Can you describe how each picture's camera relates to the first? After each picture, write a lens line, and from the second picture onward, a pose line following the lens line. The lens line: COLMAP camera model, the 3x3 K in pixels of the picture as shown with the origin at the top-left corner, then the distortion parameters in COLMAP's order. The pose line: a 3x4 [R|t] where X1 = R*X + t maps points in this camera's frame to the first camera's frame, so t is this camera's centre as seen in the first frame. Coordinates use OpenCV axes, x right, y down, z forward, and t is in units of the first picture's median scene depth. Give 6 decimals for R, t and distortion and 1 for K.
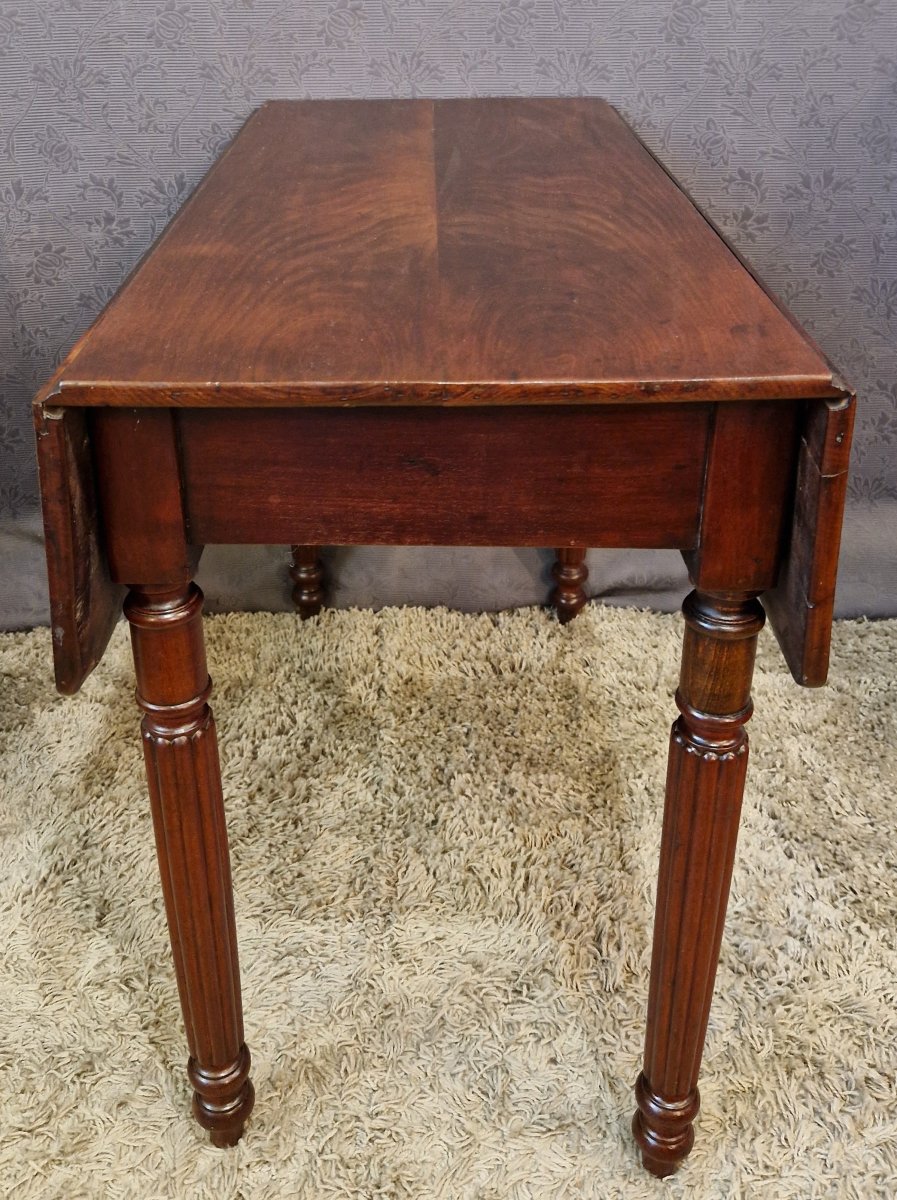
lens RADIAL K [[1181.3, 0, 407.3], [0, 1181.3, 424.0], [0, 0, 1]] dist [0.031749, 0.000000]
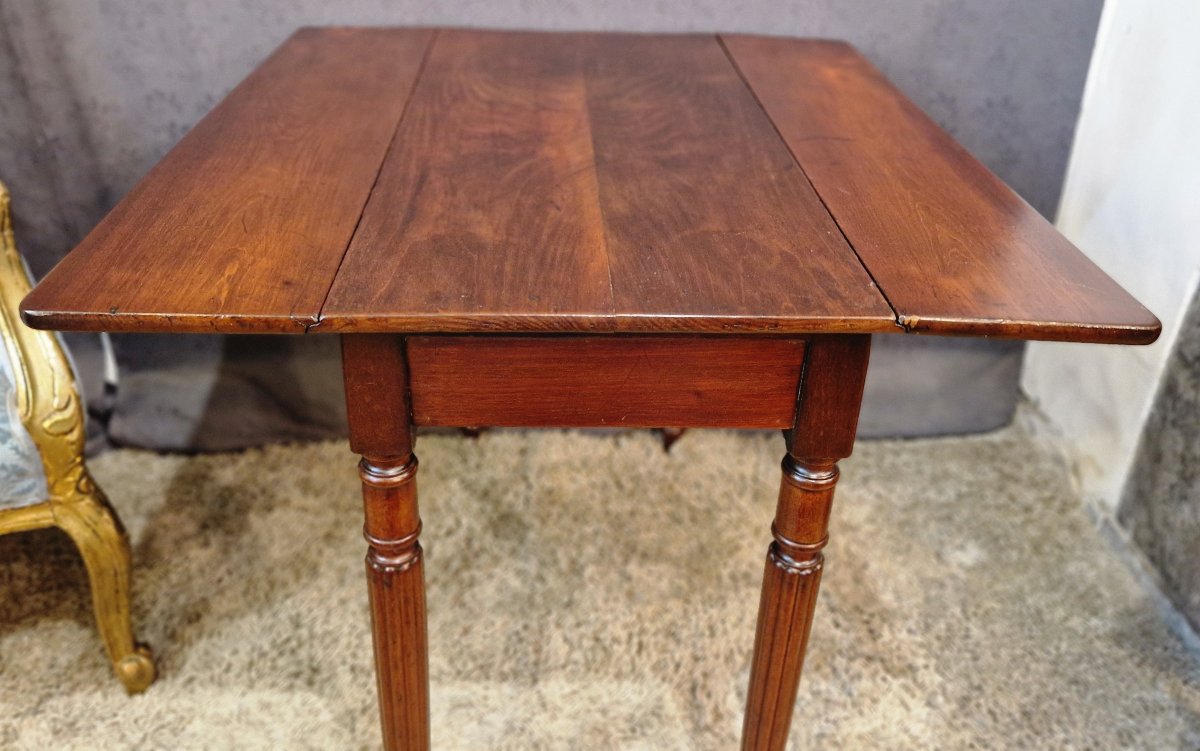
lens RADIAL K [[981.2, 0, 600.6], [0, 981.2, 329.5], [0, 0, 1]] dist [0.056289, -0.035925]
pose [[0.997946, 0.004224, 0.063926, -0.013521], [-0.009309, 0.996795, 0.079460, -0.048252], [-0.063386, -0.079892, 0.994786, -0.053092]]
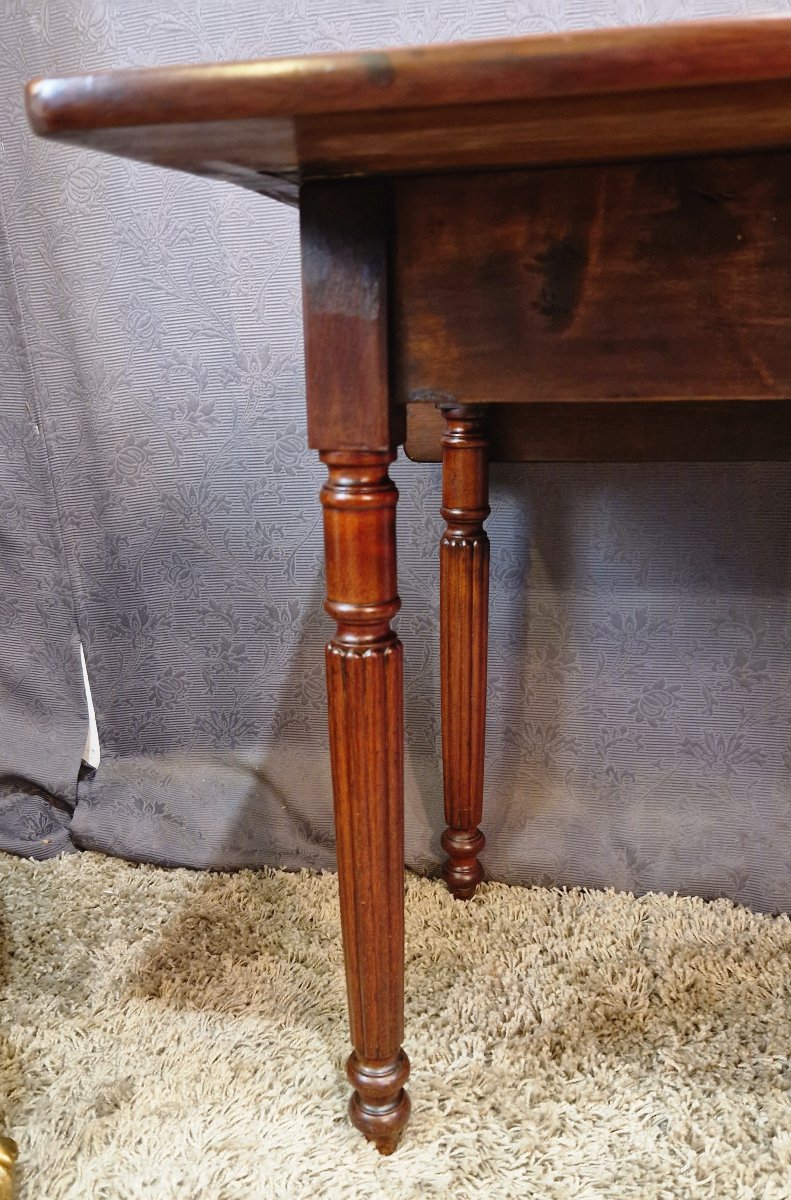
lens RADIAL K [[956.1, 0, 391.1], [0, 956.1, 695.1], [0, 0, 1]] dist [0.099615, -0.099873]
pose [[0.976471, 0.065769, -0.205377, -0.080793], [-0.082570, 0.993810, -0.074327, 0.104918], [0.199217, 0.089536, 0.975857, 0.378911]]
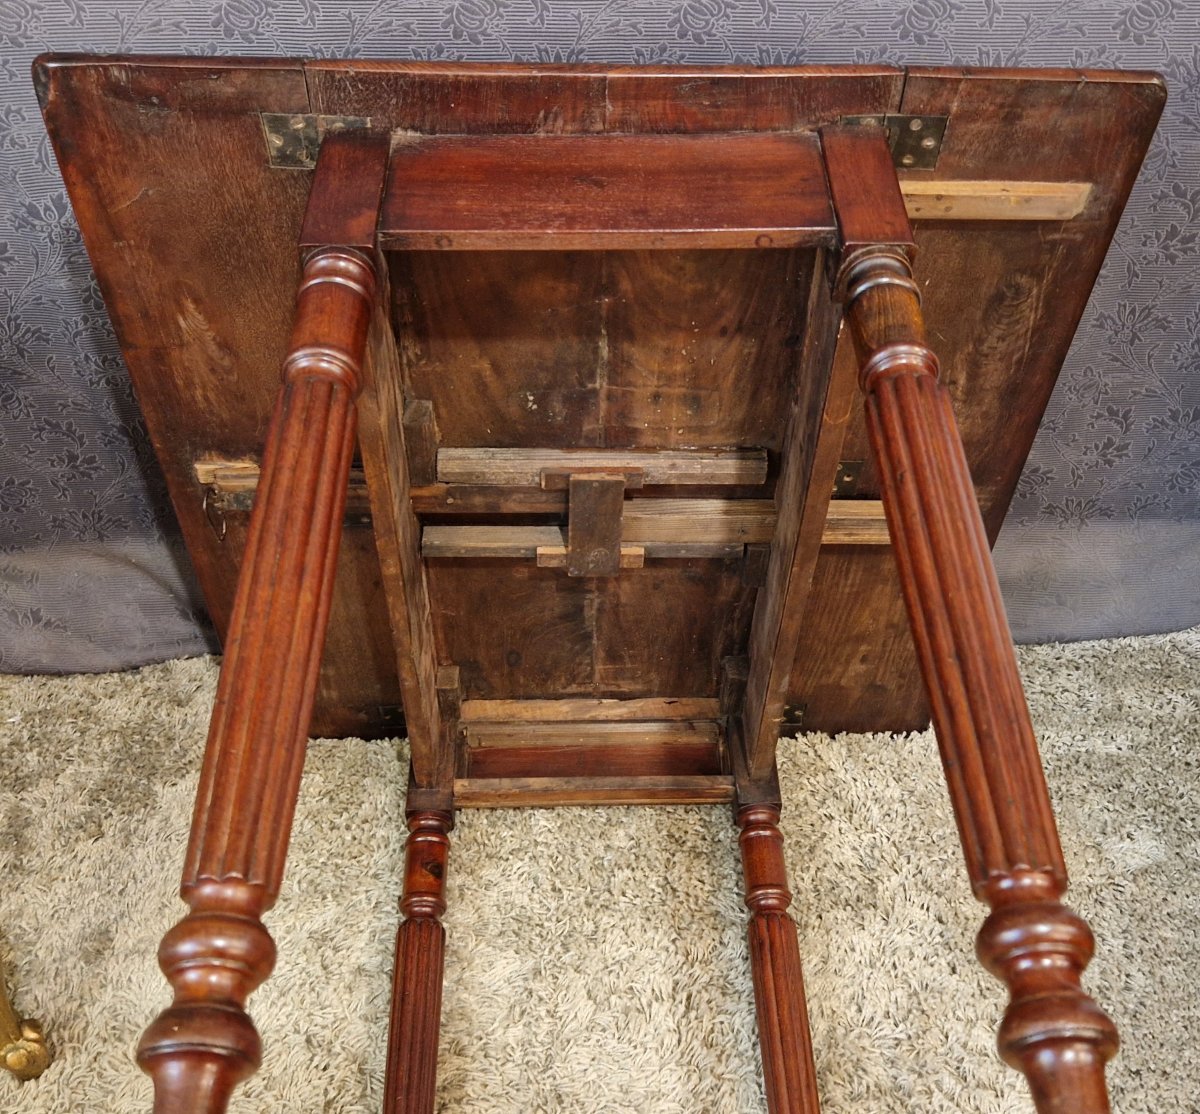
lens RADIAL K [[1349.6, 0, 607.6], [0, 1349.6, 539.9], [0, 0, 1]] dist [0.043468, 0.000000]
pose [[0.998700, -0.008587, 0.050238, -0.018444], [-0.009878, 0.934405, 0.356076, -0.346356], [-0.050001, -0.356110, 0.933105, 0.079669]]
